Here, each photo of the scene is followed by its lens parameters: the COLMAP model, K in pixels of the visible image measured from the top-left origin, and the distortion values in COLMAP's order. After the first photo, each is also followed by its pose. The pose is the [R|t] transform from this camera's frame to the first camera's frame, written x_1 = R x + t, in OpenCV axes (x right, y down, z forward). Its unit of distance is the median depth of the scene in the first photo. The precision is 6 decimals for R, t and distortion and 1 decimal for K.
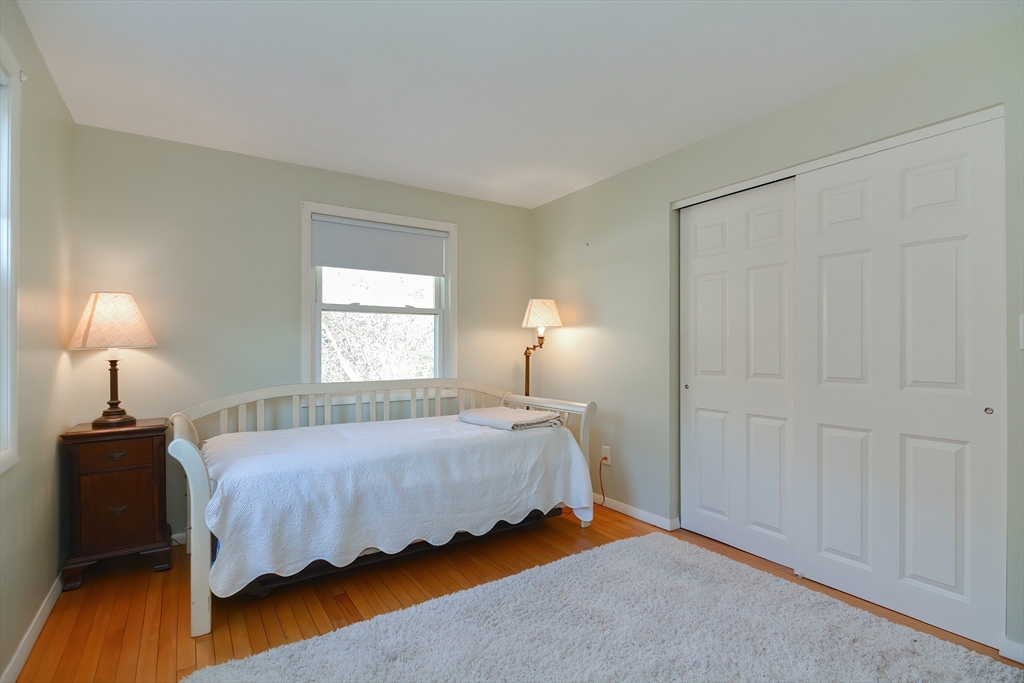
lens RADIAL K [[491.1, 0, 517.6], [0, 491.1, 342.6], [0, 0, 1]] dist [0.001579, -0.010376]
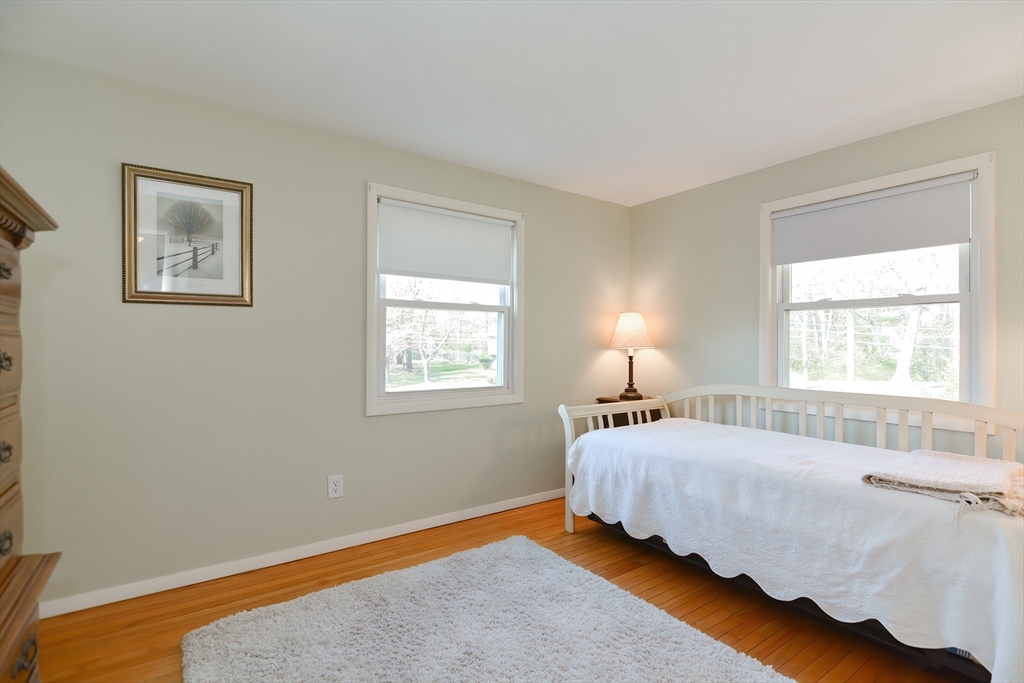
lens RADIAL K [[491.1, 0, 517.6], [0, 491.1, 342.6], [0, 0, 1]] dist [0.001579, -0.010376]
pose [[0.033483, 0.001190, -0.999439, 0.658727], [0.003215, 0.999994, 0.001298, -0.008930], [0.999434, -0.003256, 0.033479, 0.559792]]
